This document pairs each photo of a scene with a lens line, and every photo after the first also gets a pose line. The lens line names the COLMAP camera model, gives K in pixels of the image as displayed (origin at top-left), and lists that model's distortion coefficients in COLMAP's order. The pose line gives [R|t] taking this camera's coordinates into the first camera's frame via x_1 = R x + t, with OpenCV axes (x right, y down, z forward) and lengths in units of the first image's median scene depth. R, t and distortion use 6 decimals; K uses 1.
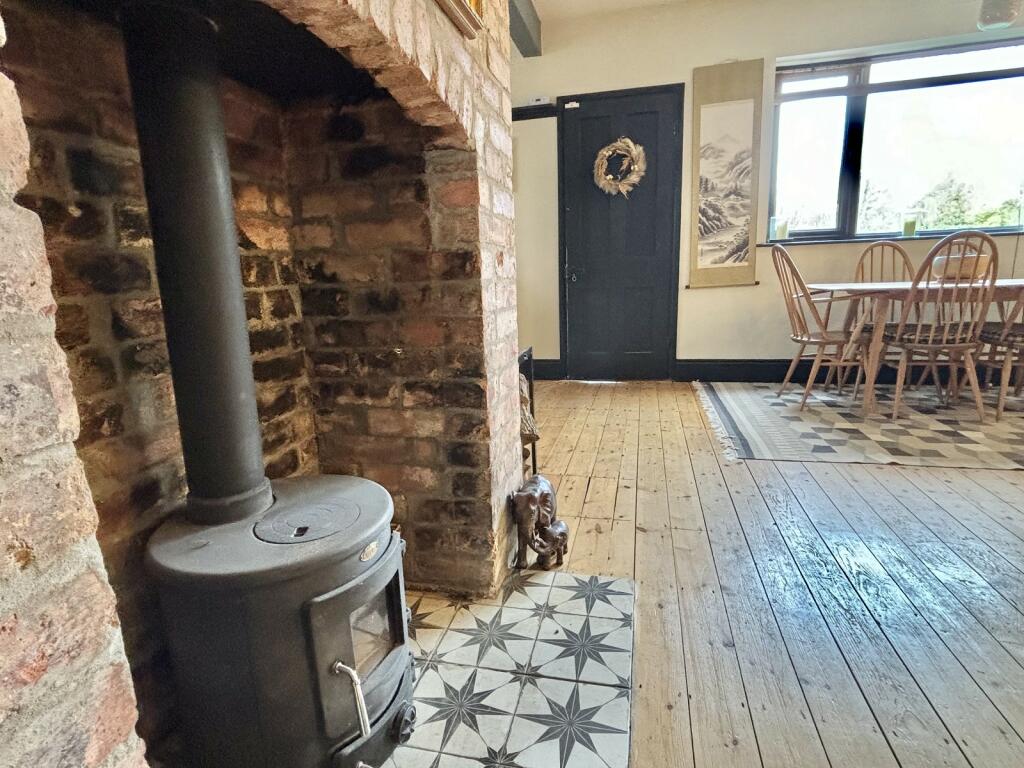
lens RADIAL K [[544.7, 0, 511.6], [0, 544.7, 385.7], [0, 0, 1]] dist [-0.004516, 0.008230]
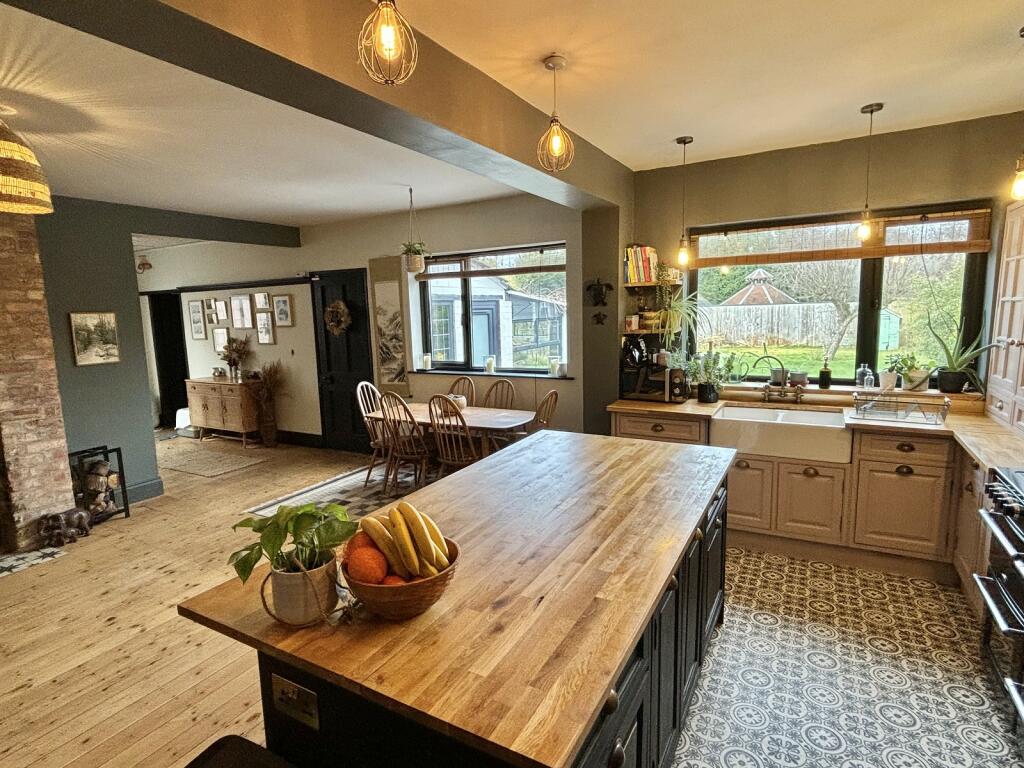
lens RADIAL K [[544.7, 0, 509.6], [0, 544.7, 385.2], [0, 0, 1]] dist [-0.004516, 0.008230]
pose [[0.960798, 0.052653, -0.272205, 1.150015], [-0.066115, 0.996989, -0.040516, -0.183513], [0.269252, 0.056925, 0.961386, -0.371880]]
